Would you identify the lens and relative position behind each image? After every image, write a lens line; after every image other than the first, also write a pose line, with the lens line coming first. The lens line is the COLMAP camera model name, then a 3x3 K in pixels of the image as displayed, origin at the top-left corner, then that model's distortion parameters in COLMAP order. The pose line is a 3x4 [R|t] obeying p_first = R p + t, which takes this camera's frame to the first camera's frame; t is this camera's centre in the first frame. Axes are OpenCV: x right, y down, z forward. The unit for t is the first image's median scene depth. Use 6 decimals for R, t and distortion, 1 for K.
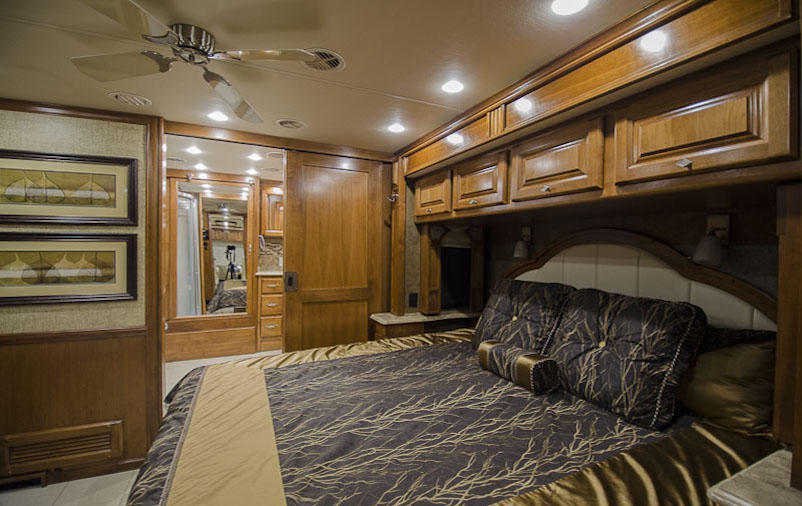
lens RADIAL K [[349.1, 0, 404.1], [0, 349.1, 251.1], [0, 0, 1]] dist [0.008473, -0.018542]
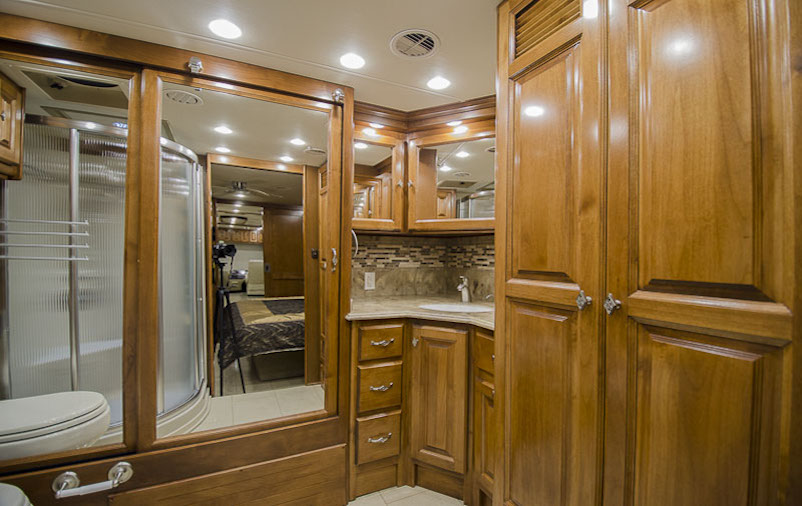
lens RADIAL K [[351.2, 0, 401.0], [0, 351.2, 253.0], [0, 0, 1]] dist [0.021510, -0.018561]
pose [[0.999998, 0.001131, -0.001396, -0.661306], [-0.001135, 0.999996, -0.002406, -0.019579], [0.001393, 0.002408, 0.999996, 1.058525]]
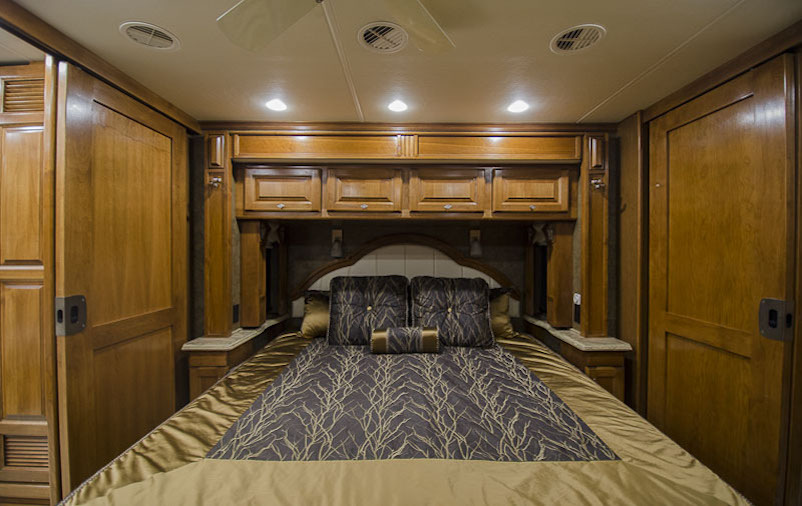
lens RADIAL K [[349.1, 0, 404.1], [0, 349.1, 251.1], [0, 0, 1]] dist [0.008473, -0.018542]
pose [[0.425192, -0.015942, 0.904963, -0.702873], [0.011529, 0.999859, 0.012197, -0.012392], [-0.905030, 0.005247, 0.425316, 0.401559]]
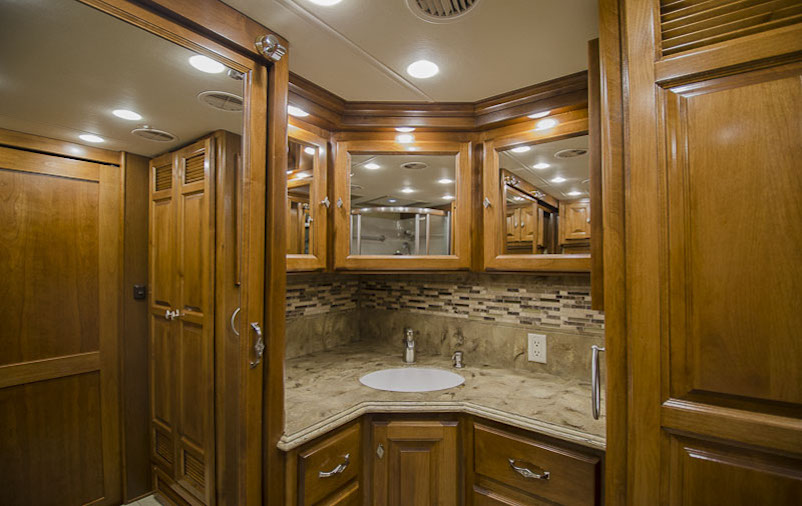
lens RADIAL K [[349.1, 0, 404.1], [0, 349.1, 251.1], [0, 0, 1]] dist [0.008473, -0.018542]
pose [[0.878095, 0.003668, 0.478472, -0.857408], [0.006711, 0.999778, -0.019982, -0.109170], [-0.478439, 0.020757, 0.877876, 1.387030]]
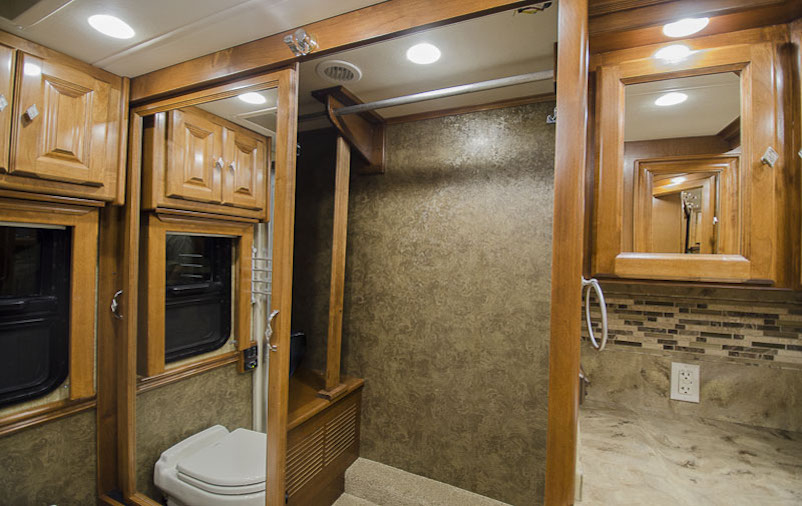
lens RADIAL K [[349.1, 0, 404.1], [0, 349.1, 251.1], [0, 0, 1]] dist [0.008473, -0.018542]
pose [[0.639161, -0.000334, -0.769073, -0.634094], [-0.020105, 0.999651, -0.017143, -0.106922], [0.768810, 0.026419, 0.638931, 1.537108]]
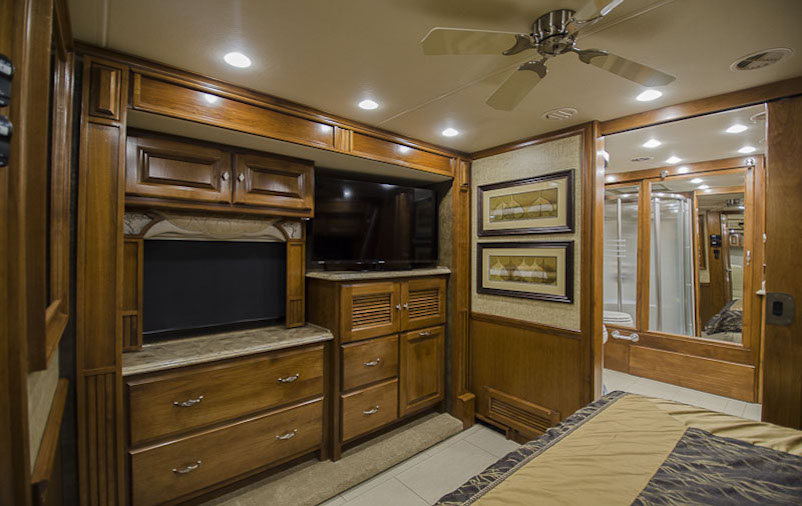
lens RADIAL K [[349.1, 0, 404.1], [0, 349.1, 251.1], [0, 0, 1]] dist [0.008473, -0.018542]
pose [[0.268349, -0.006098, -0.963302, 0.103623], [-0.015828, 0.999817, -0.010738, 0.001692], [0.963192, 0.018128, 0.268203, 0.227649]]
